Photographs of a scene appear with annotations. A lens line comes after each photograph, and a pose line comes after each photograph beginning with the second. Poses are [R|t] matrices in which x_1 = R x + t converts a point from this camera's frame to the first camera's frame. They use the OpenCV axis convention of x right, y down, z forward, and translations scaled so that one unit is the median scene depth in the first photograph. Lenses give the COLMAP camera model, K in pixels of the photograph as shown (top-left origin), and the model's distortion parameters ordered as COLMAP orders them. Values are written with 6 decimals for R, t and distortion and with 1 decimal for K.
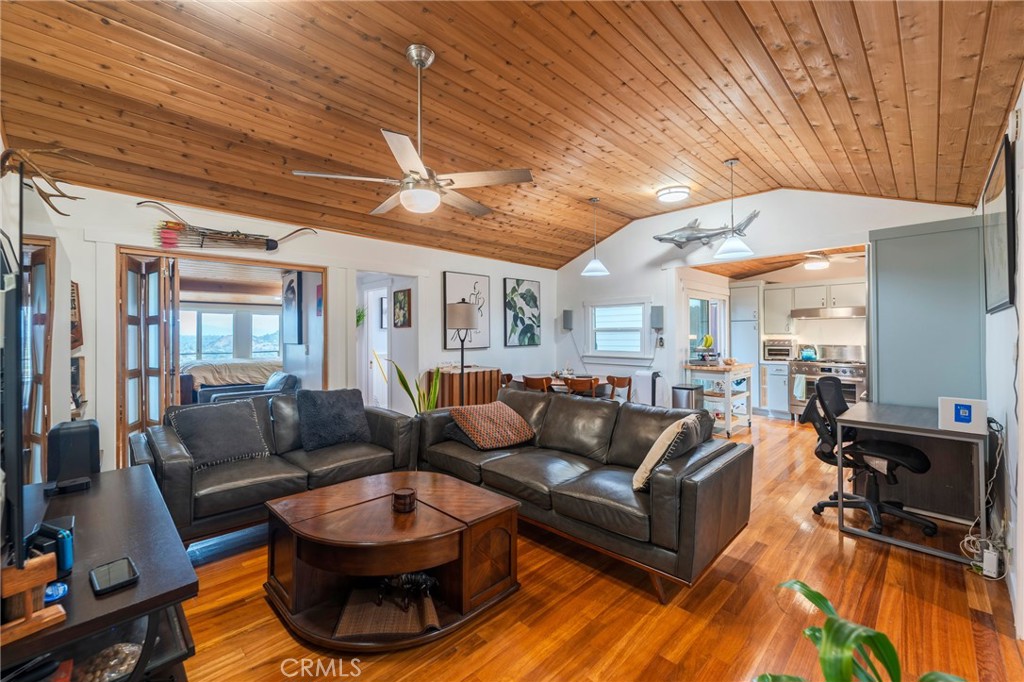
lens RADIAL K [[425.3, 0, 514.5], [0, 425.3, 332.0], [0, 0, 1]] dist [0.000939, -0.001245]
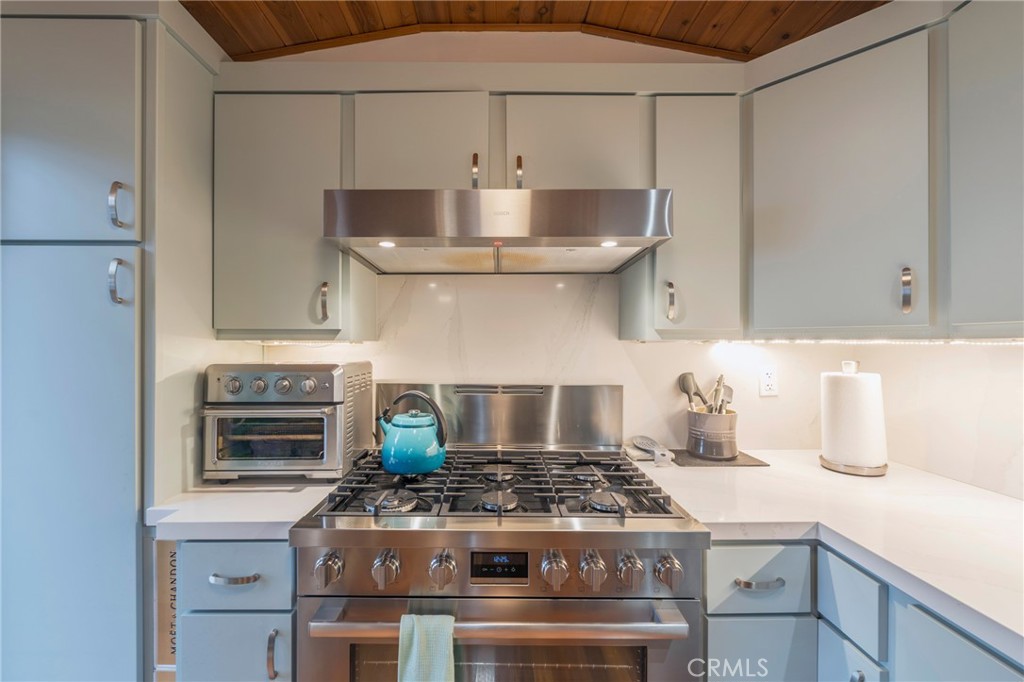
lens RADIAL K [[425.3, 0, 495.1], [0, 425.3, 343.1], [0, 0, 1]] dist [0.000939, -0.001245]
pose [[0.713921, 0.002030, 0.700223, 0.561640], [-0.006018, 0.999977, 0.003236, 0.007044], [-0.700200, -0.006525, 0.713917, 0.805432]]
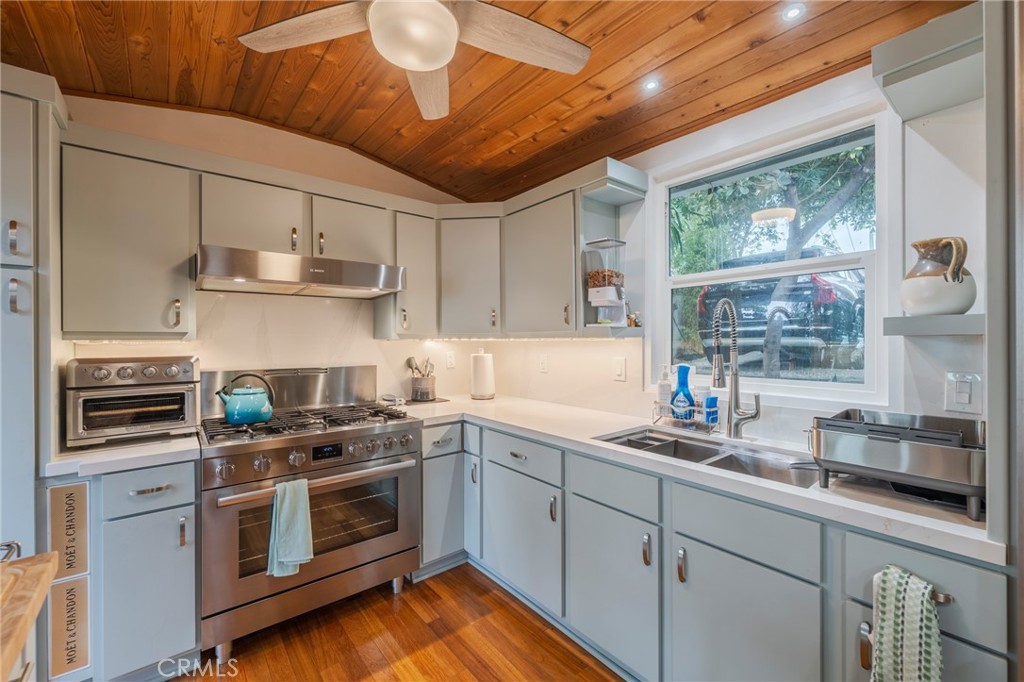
lens RADIAL K [[425.3, 0, 516.4], [0, 425.3, 338.5], [0, 0, 1]] dist [0.000939, -0.001245]
pose [[0.106433, 0.004968, 0.994307, 0.395710], [-0.001137, 0.999987, -0.004875, 0.007036], [-0.994319, -0.000612, 0.106438, 0.750790]]
